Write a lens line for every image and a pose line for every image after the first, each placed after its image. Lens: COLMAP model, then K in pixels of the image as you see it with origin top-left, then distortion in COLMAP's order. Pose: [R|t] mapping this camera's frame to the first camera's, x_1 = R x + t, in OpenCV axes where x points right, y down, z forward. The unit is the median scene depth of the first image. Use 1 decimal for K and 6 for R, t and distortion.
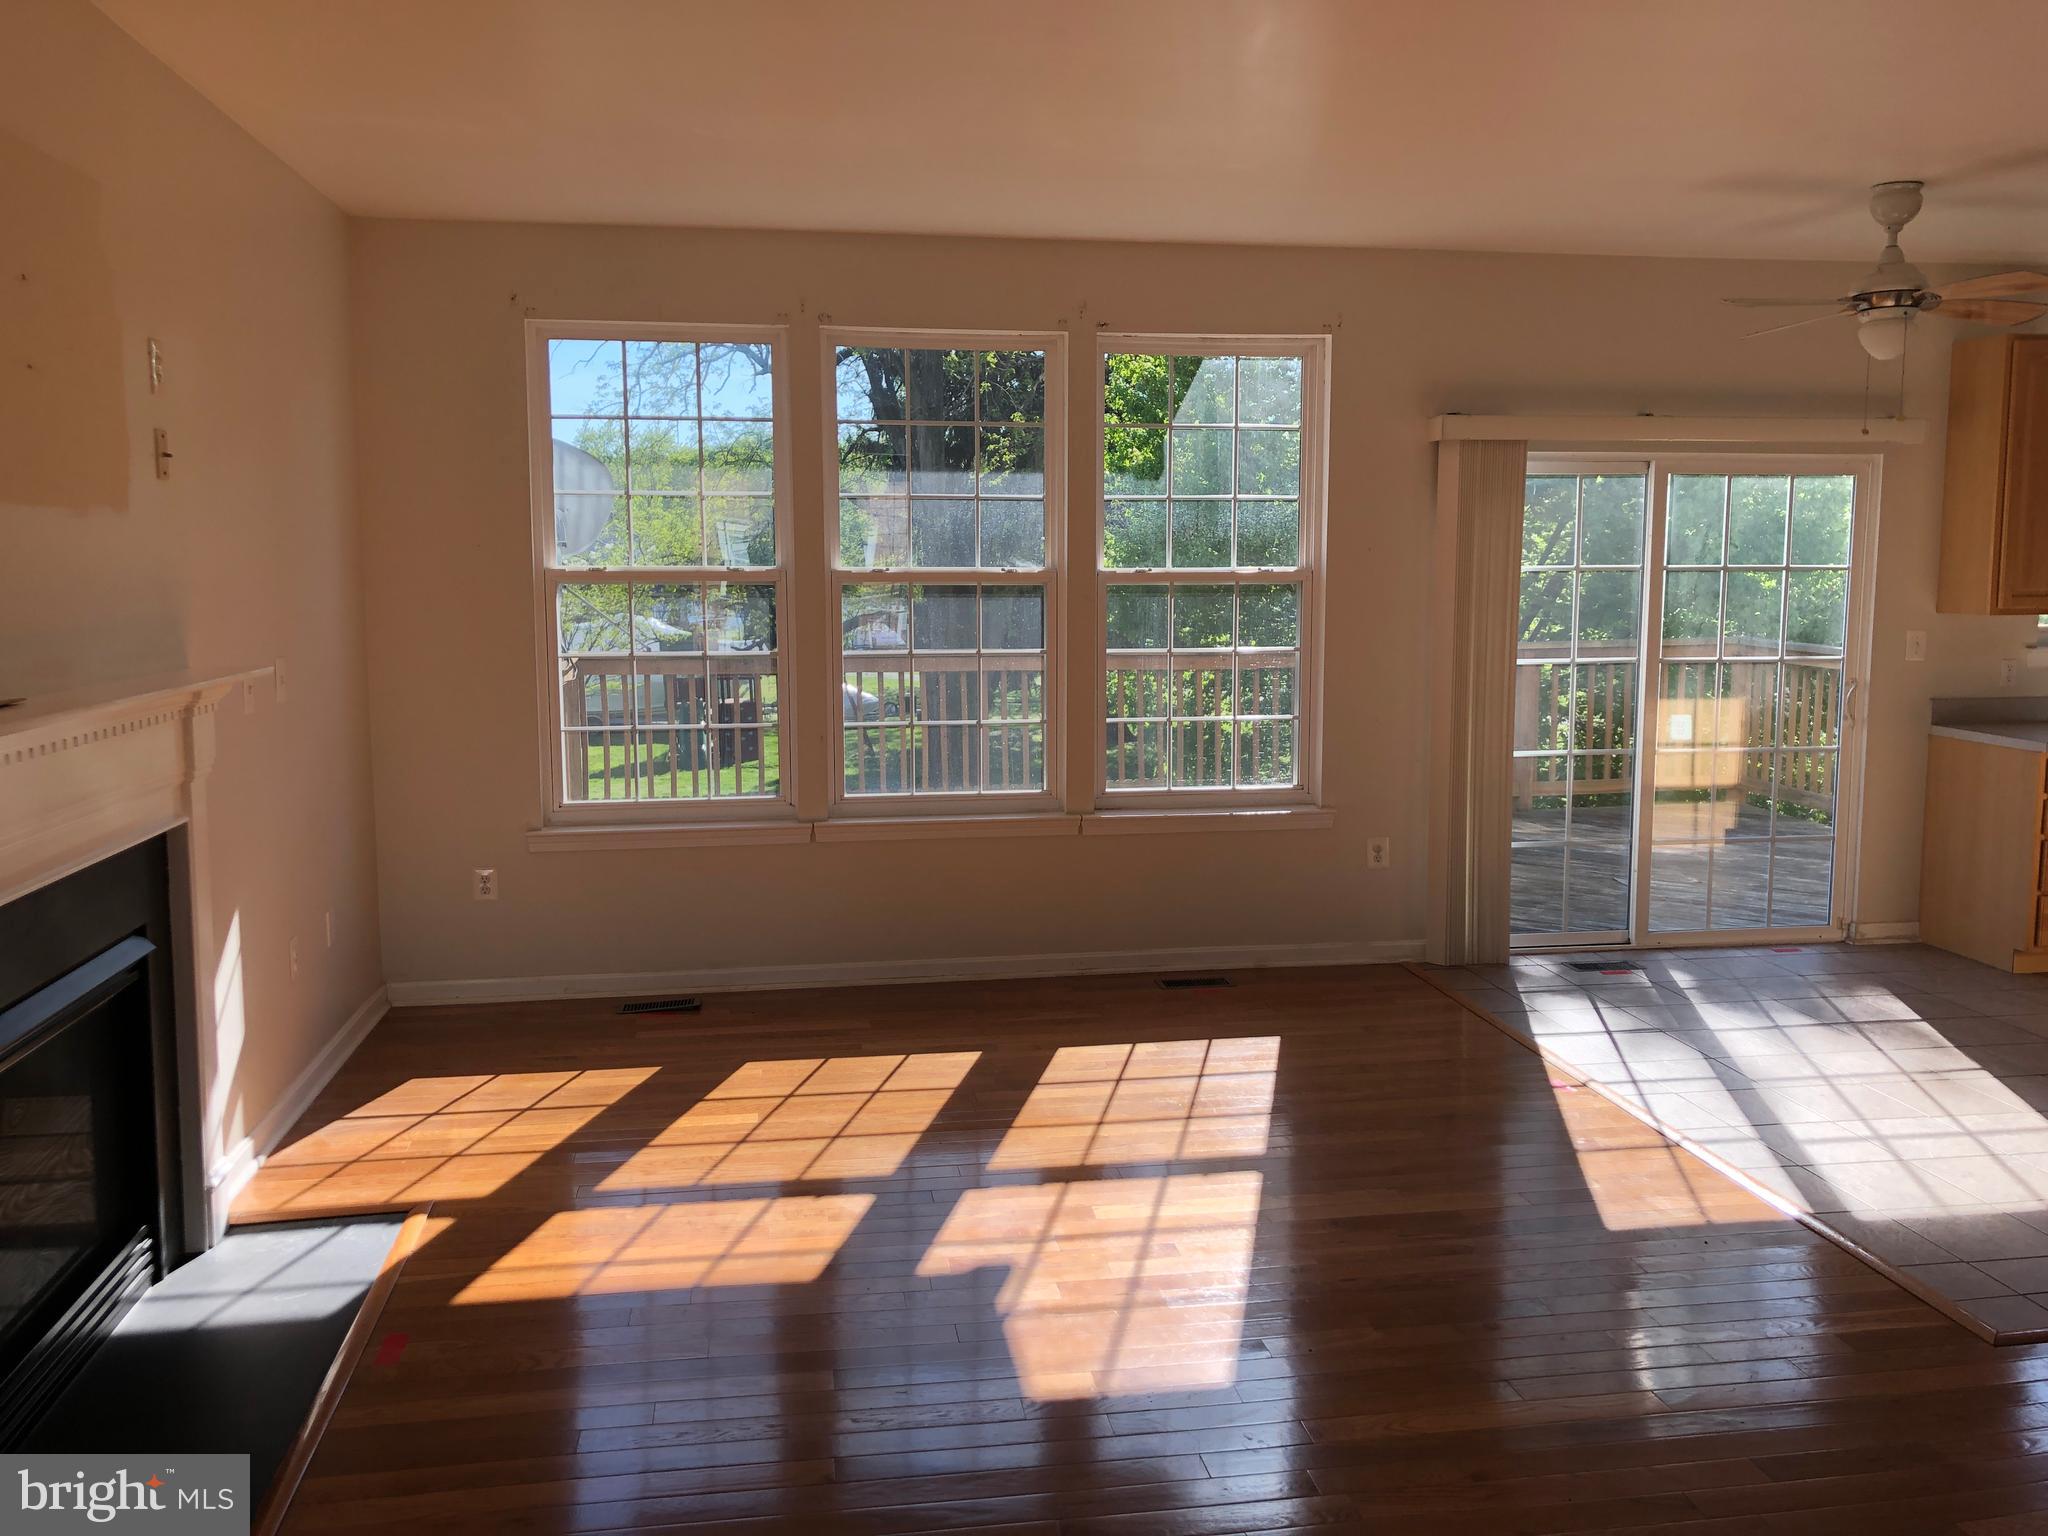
lens RADIAL K [[1713.4, 0, 1025.1], [0, 1713.4, 770.2], [0, 0, 1]] dist [0.066375, -0.024457]
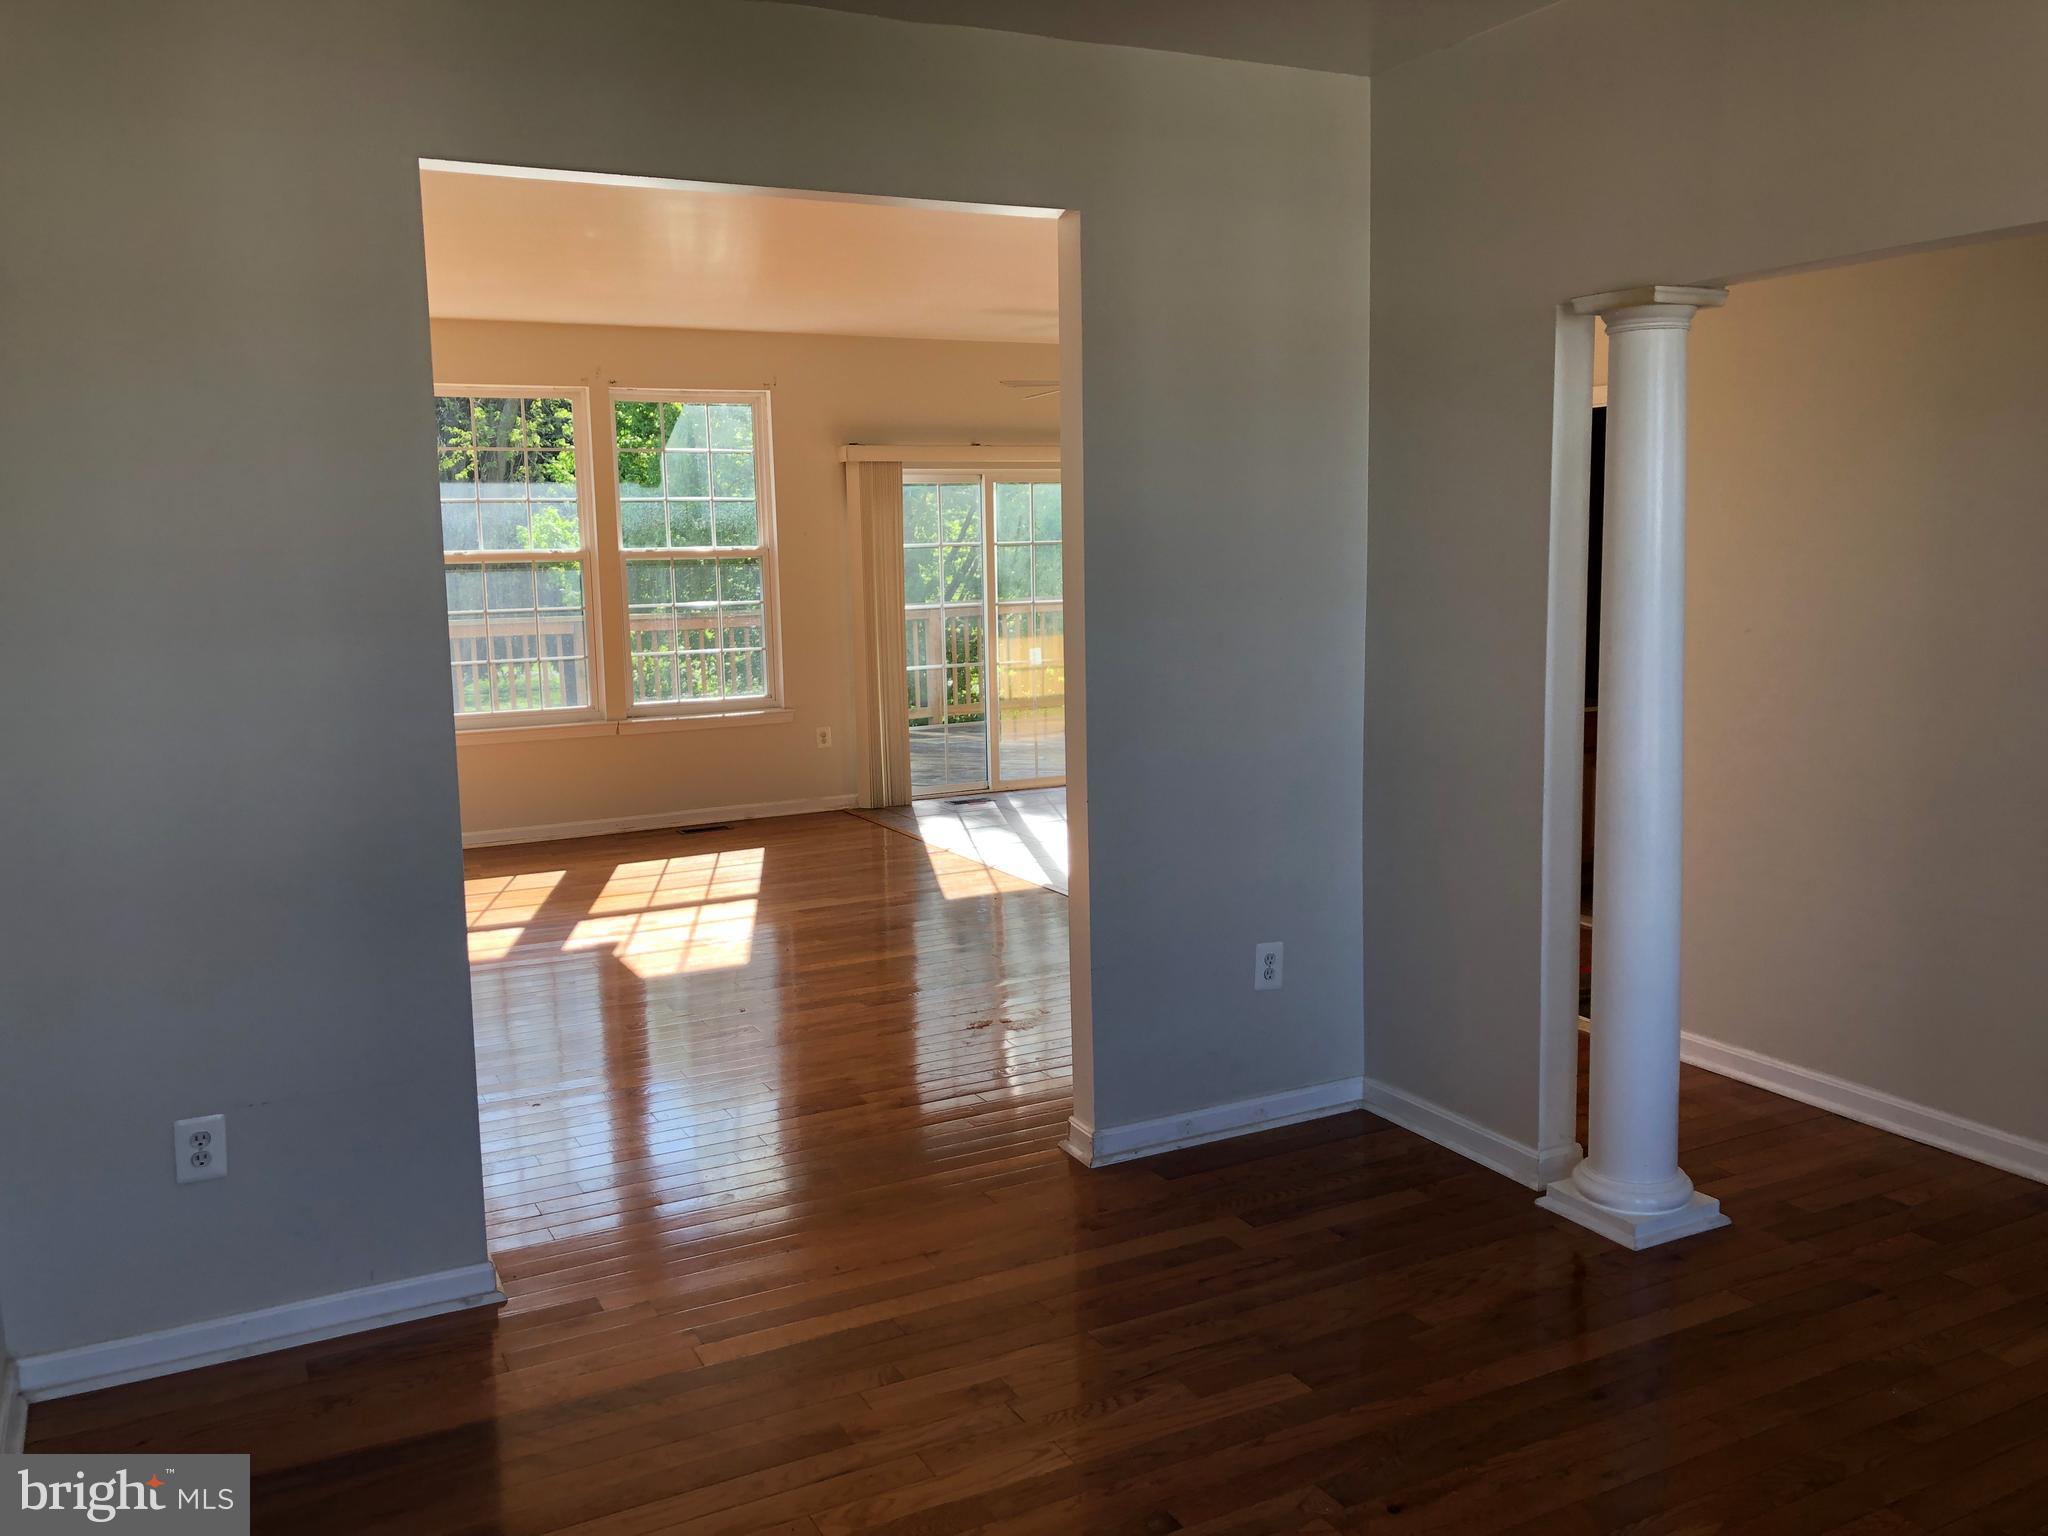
lens RADIAL K [[1713.4, 0, 1035.6], [0, 1713.4, 762.3], [0, 0, 1]] dist [0.066375, -0.024457]
pose [[0.950396, -0.057711, 0.305643, -0.078561], [0.056635, 0.998318, 0.012394, 0.064267], [-0.305844, 0.005531, 0.952066, -0.492707]]
